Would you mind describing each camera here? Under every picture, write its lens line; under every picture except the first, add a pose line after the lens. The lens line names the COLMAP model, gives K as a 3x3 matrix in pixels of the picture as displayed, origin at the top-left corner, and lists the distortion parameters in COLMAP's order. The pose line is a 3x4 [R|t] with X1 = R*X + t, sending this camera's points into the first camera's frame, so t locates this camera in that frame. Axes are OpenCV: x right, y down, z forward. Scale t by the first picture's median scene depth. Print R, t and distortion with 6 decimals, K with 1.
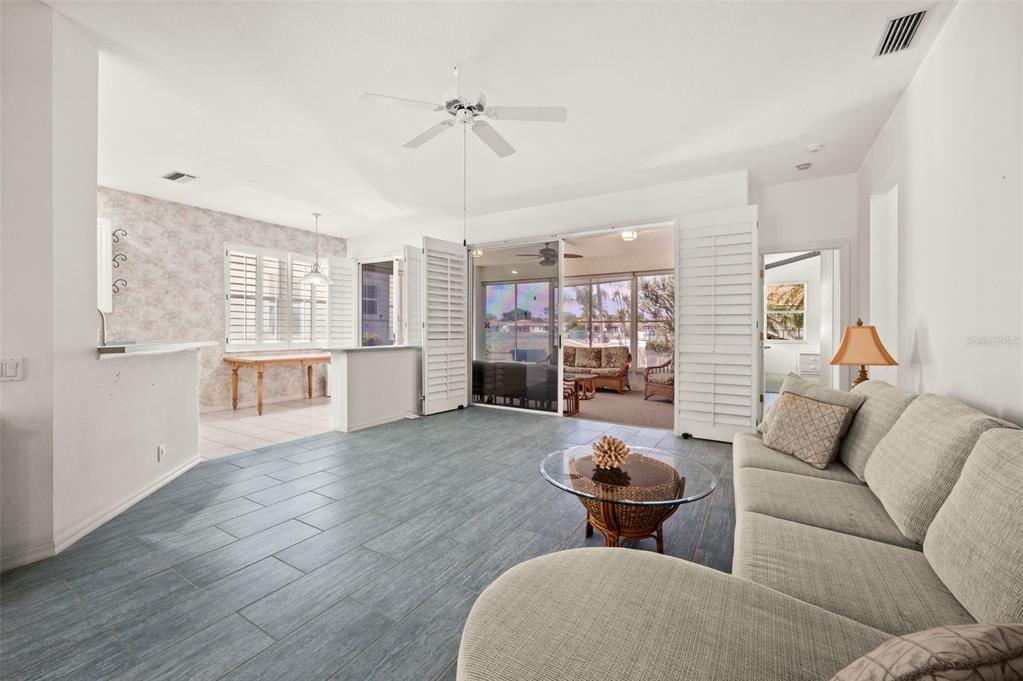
lens RADIAL K [[414.1, 0, 511.5], [0, 414.1, 340.5], [0, 0, 1]] dist [-0.000117, 0.000113]
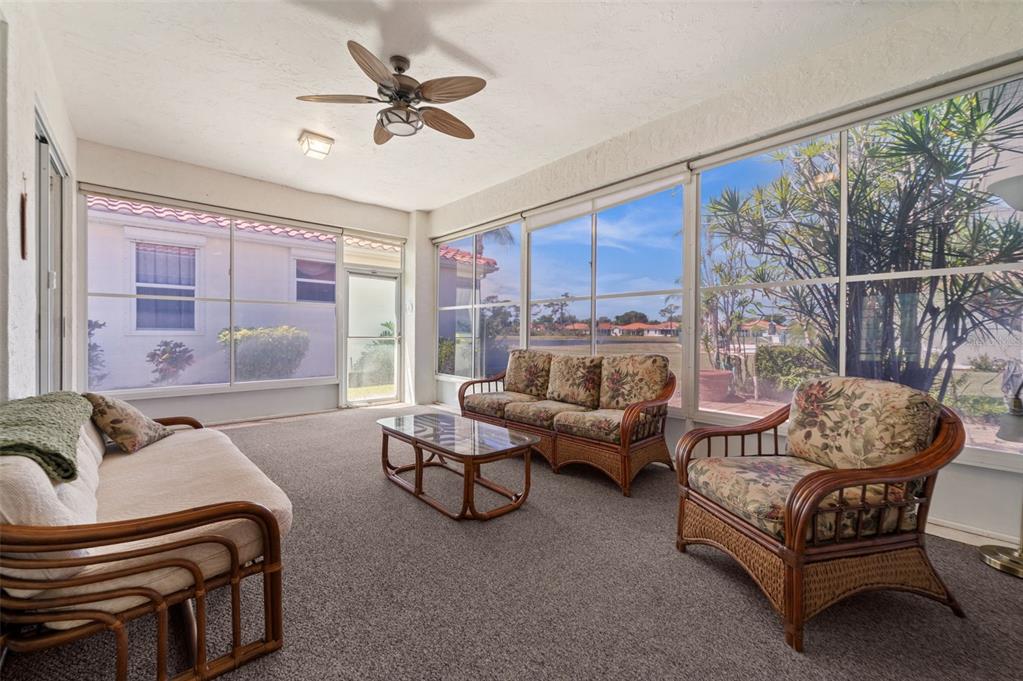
lens RADIAL K [[414.1, 0, 511.5], [0, 414.1, 340.5], [0, 0, 1]] dist [-0.000117, 0.000113]
pose [[0.958224, 0.013675, -0.285691, 0.301045], [-0.016773, 0.999824, -0.008399, 0.007307], [0.285525, 0.012840, 0.958285, 0.709940]]
